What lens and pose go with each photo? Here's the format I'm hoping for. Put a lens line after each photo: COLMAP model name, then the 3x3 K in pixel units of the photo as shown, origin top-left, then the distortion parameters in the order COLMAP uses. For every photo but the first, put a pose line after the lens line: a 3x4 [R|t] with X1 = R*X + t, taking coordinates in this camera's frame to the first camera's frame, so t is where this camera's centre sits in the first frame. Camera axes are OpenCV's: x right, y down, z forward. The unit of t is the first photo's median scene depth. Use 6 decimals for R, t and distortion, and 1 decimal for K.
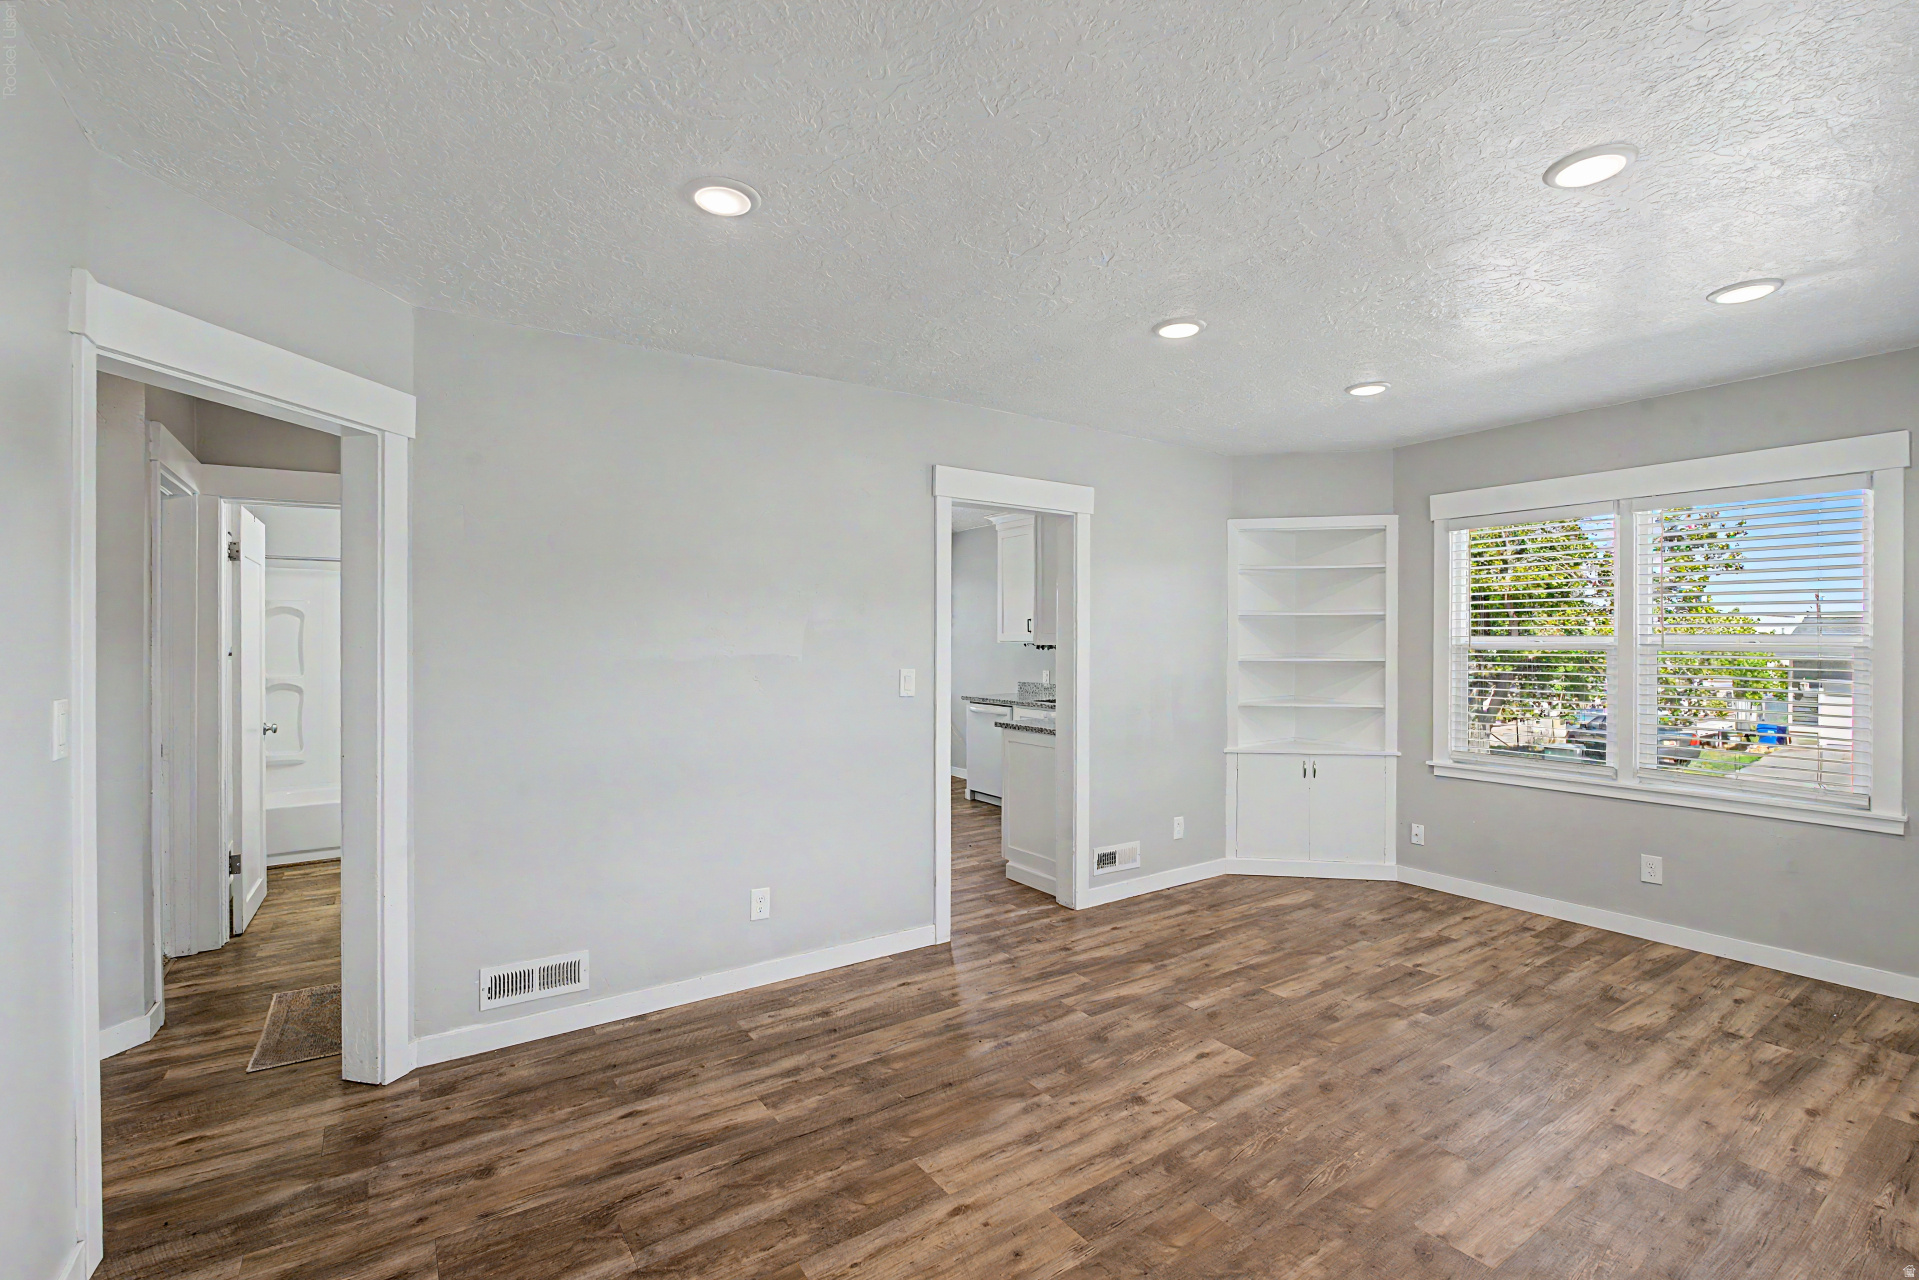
lens RADIAL K [[850.4, 0, 962.2], [0, 850.4, 641.9], [0, 0, 1]] dist [0.000336, 0.000561]
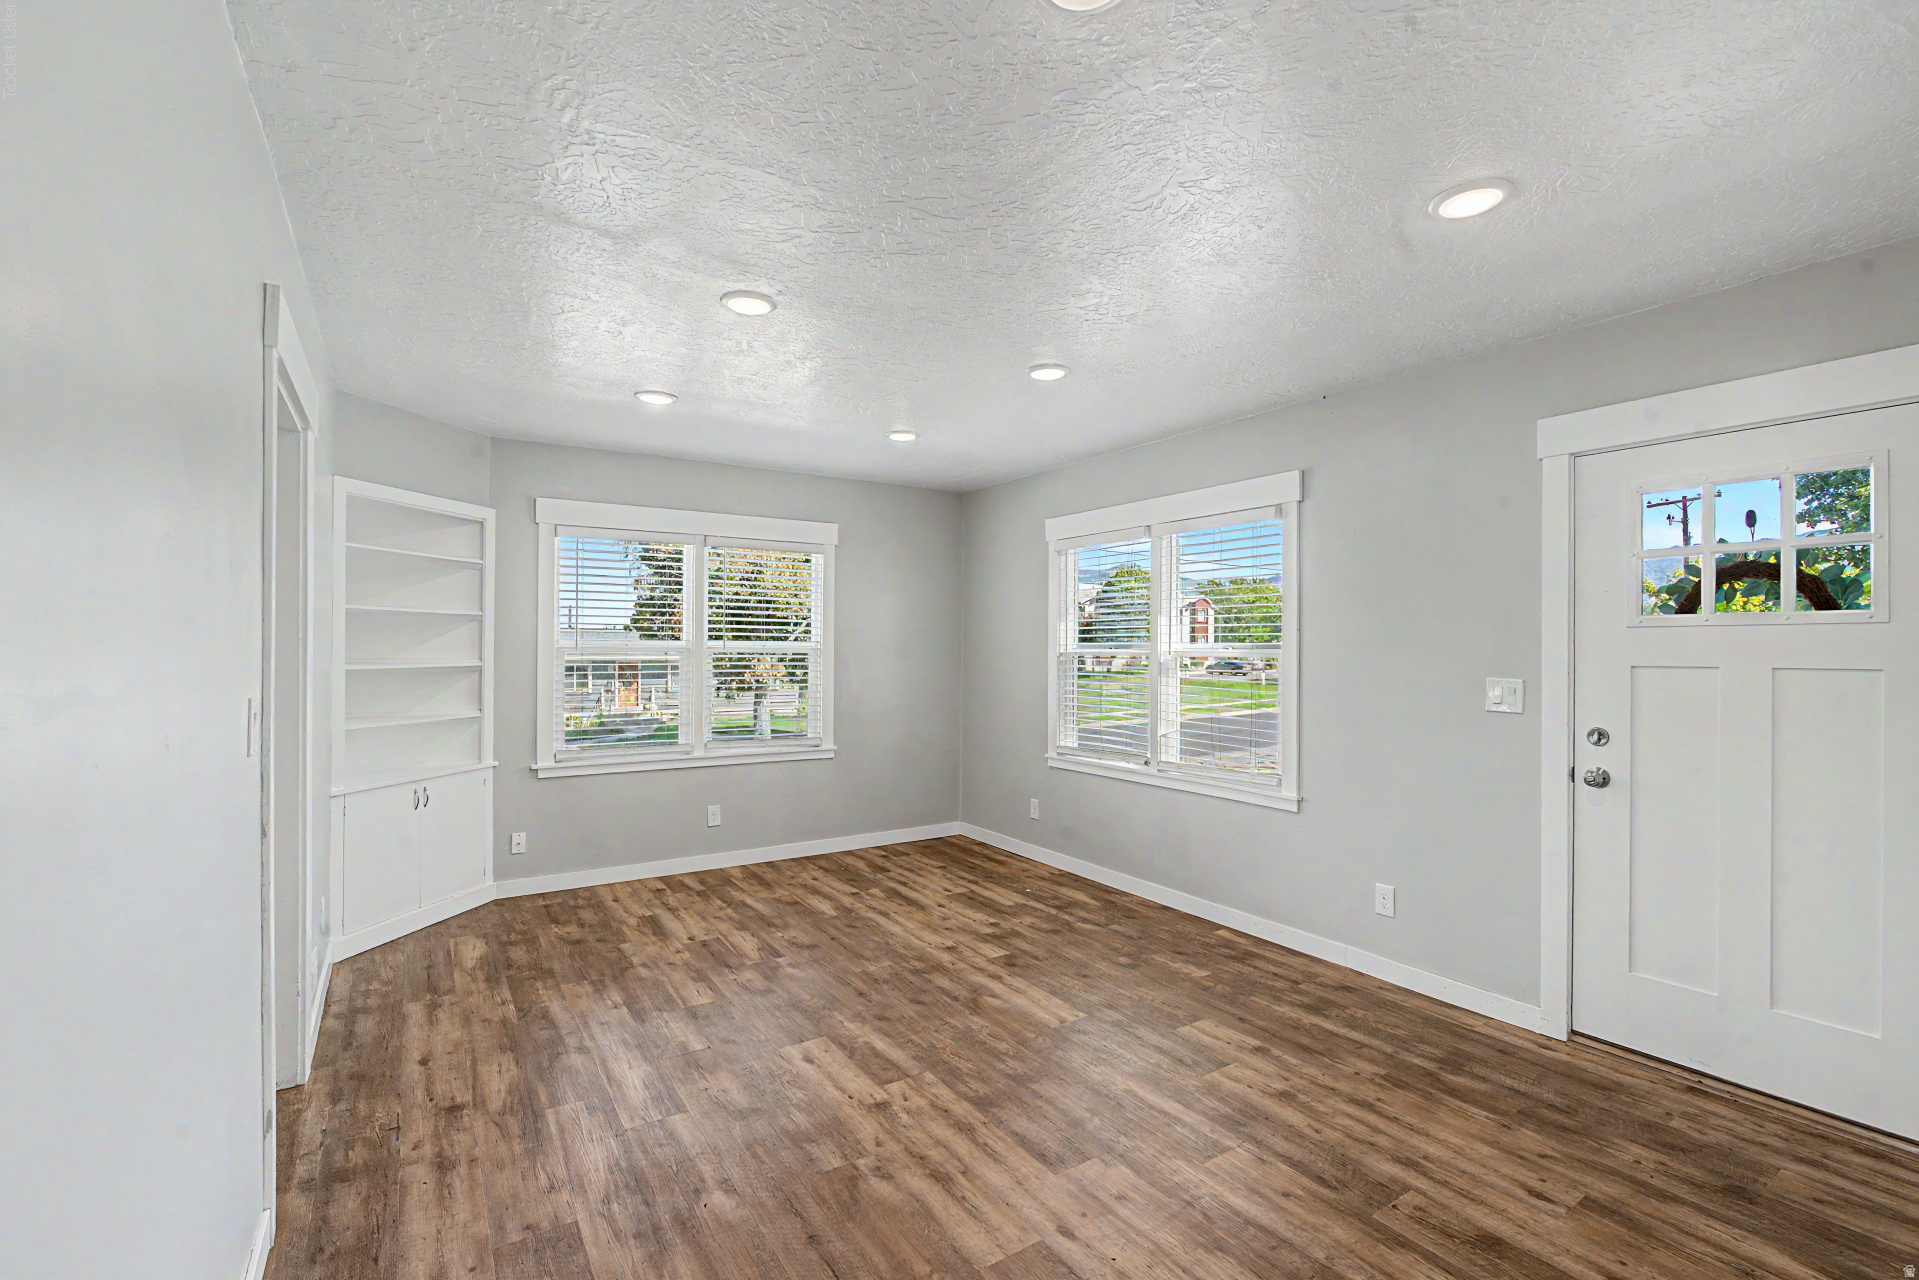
lens RADIAL K [[850.4, 0, 960.3], [0, 850.4, 643.0], [0, 0, 1]] dist [0.000336, 0.000561]
pose [[0.028074, 0.006495, 0.999585, -0.568378], [-0.005273, 0.999966, -0.006349, 0.002645], [-0.999592, -0.005092, 0.028107, 0.636324]]
